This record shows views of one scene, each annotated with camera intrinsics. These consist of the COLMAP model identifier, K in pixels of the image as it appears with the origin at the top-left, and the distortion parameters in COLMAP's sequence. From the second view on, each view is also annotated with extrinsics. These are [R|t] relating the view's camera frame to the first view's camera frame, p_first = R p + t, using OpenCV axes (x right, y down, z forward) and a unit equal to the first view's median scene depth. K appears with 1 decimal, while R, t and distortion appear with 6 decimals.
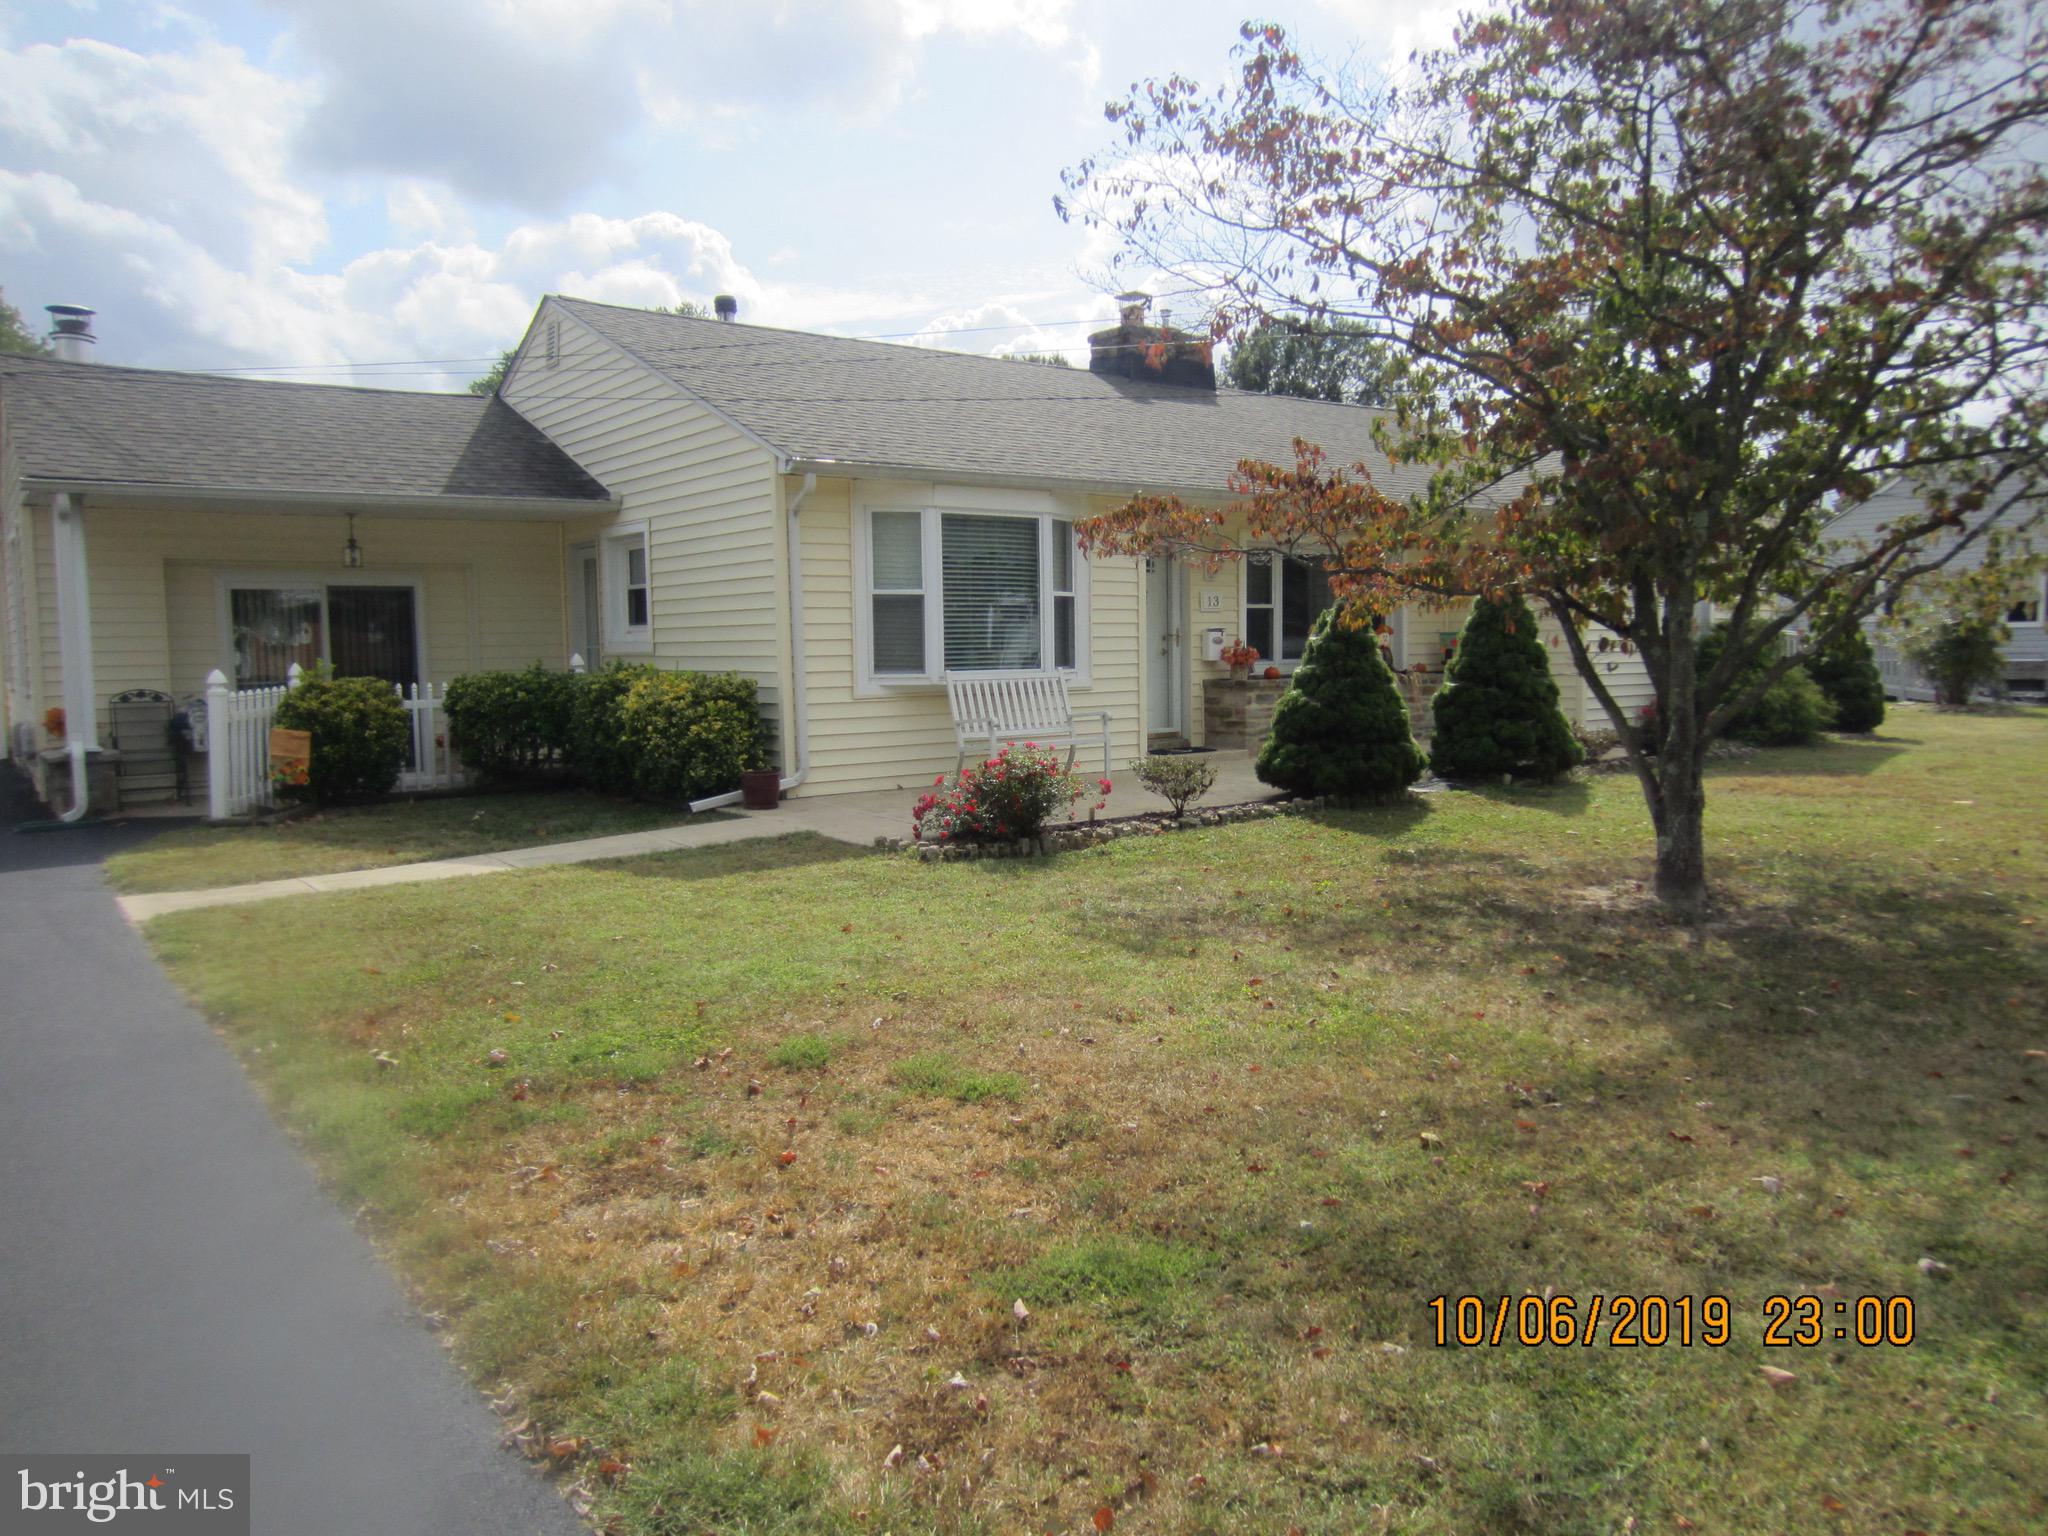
lens RADIAL K [[1462.0, 0, 1055.0], [0, 1462.0, 760.8], [0, 0, 1]] dist [-0.020783, 0.004315]
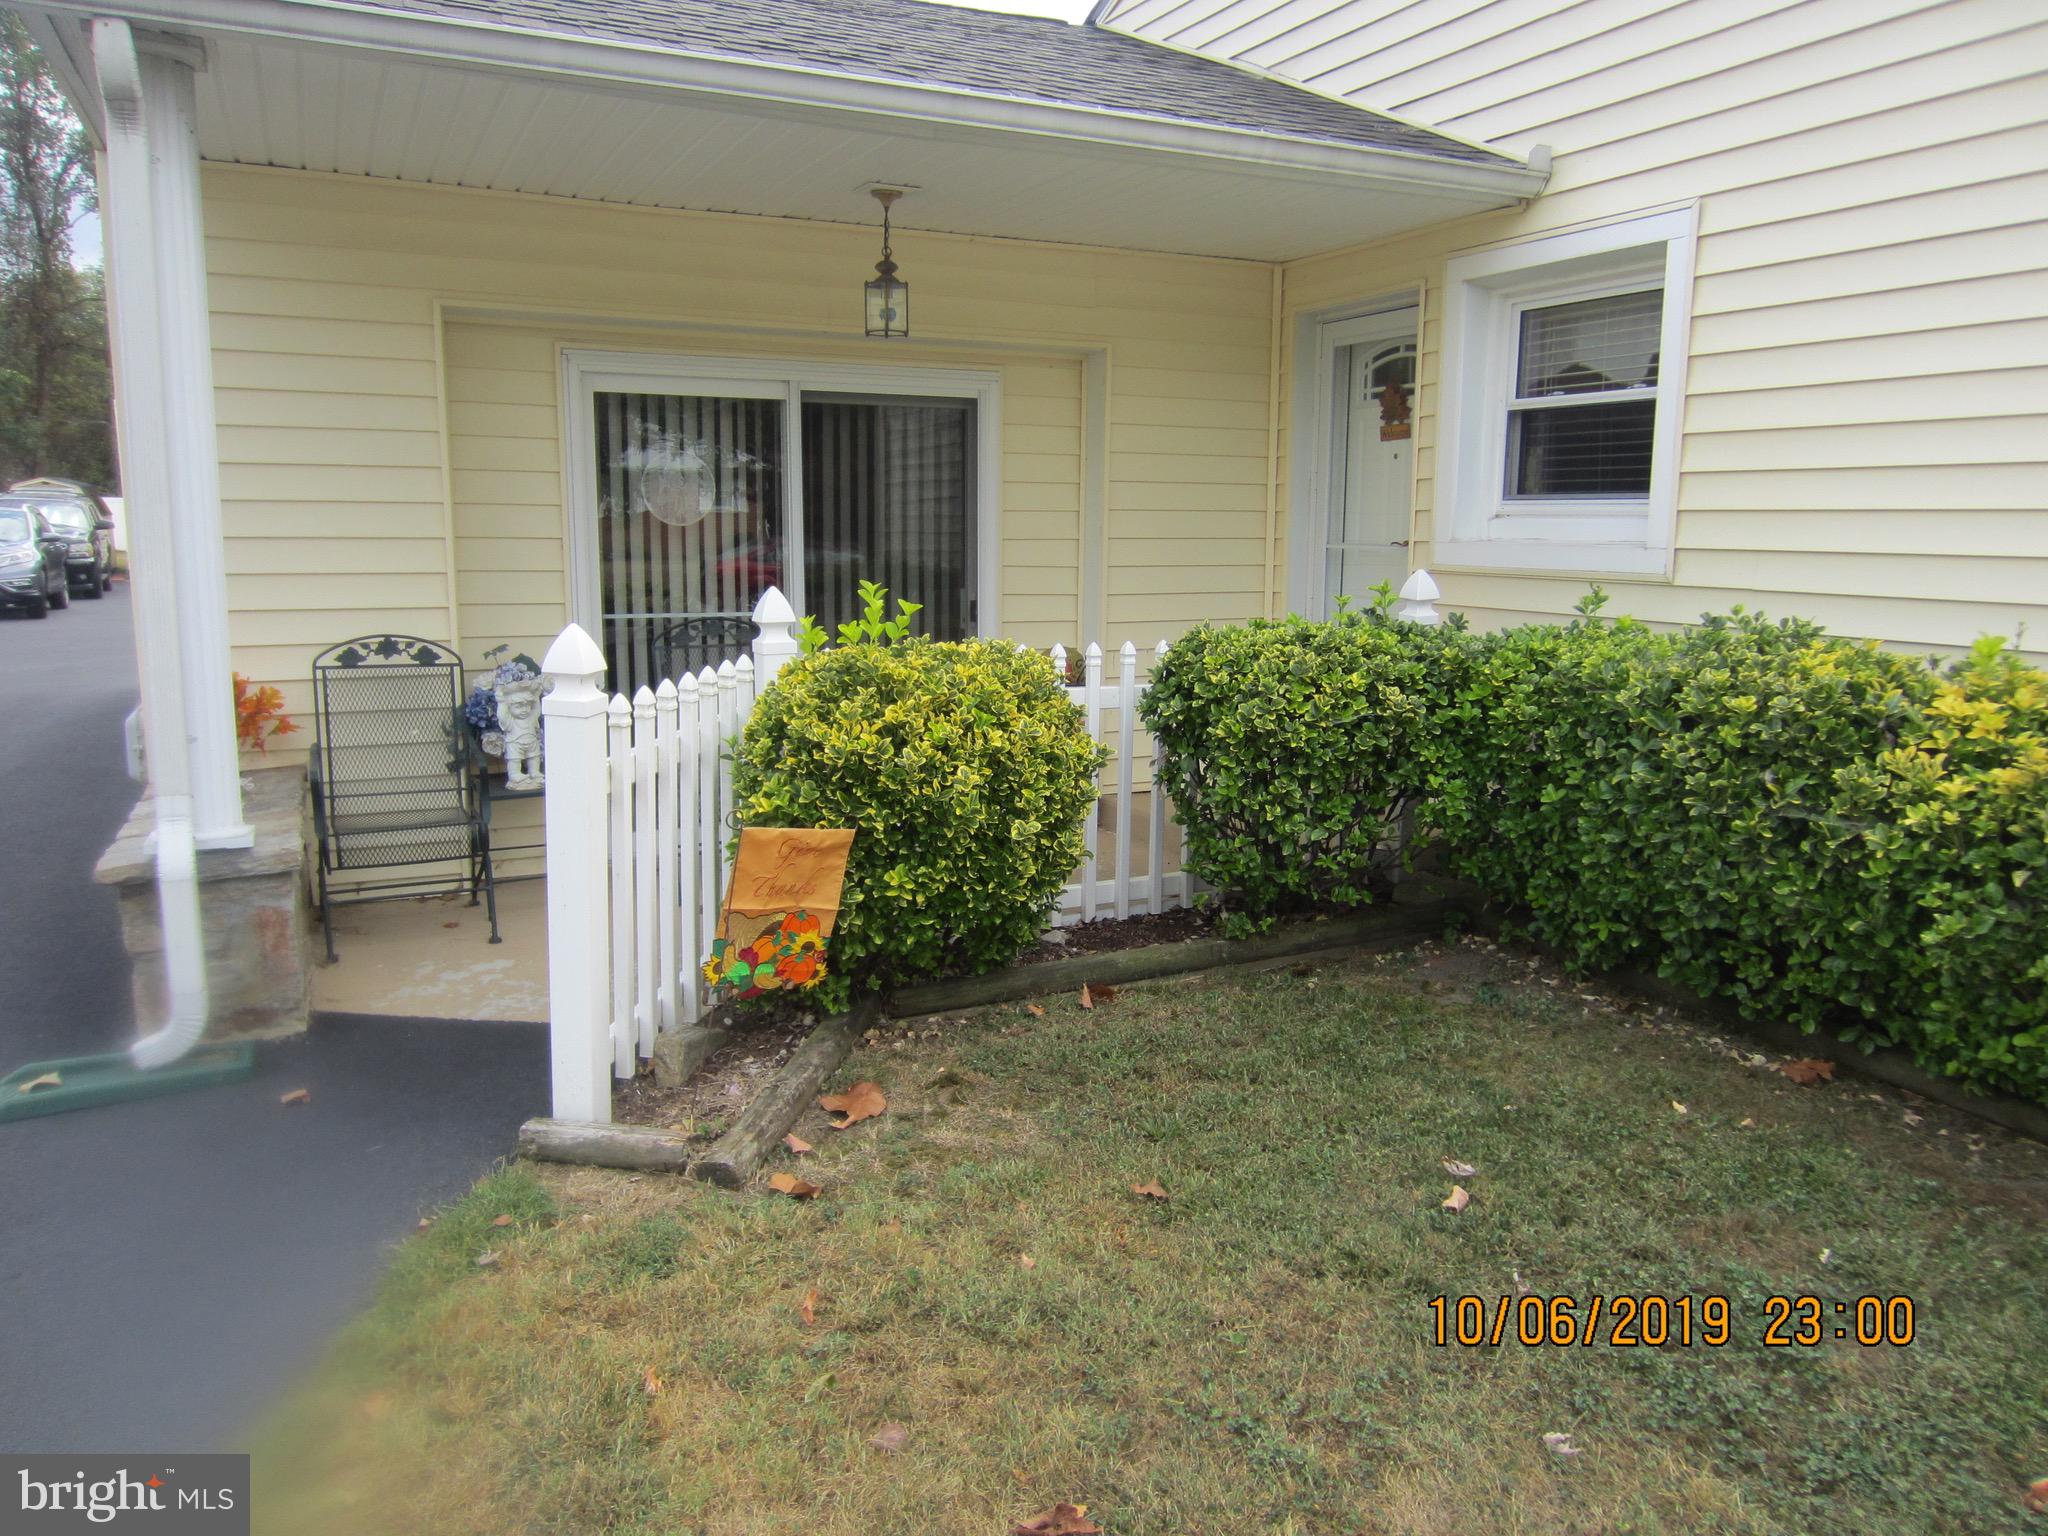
lens RADIAL K [[1485.6, 0, 1070.8], [0, 1485.6, 780.4], [0, 0, 1]] dist [-0.023459, 0.000477]
pose [[0.982355, 0.054675, -0.178857, -0.331144], [-0.039211, 0.995270, 0.088884, -0.047639], [0.182871, -0.080302, 0.979852, 0.566407]]
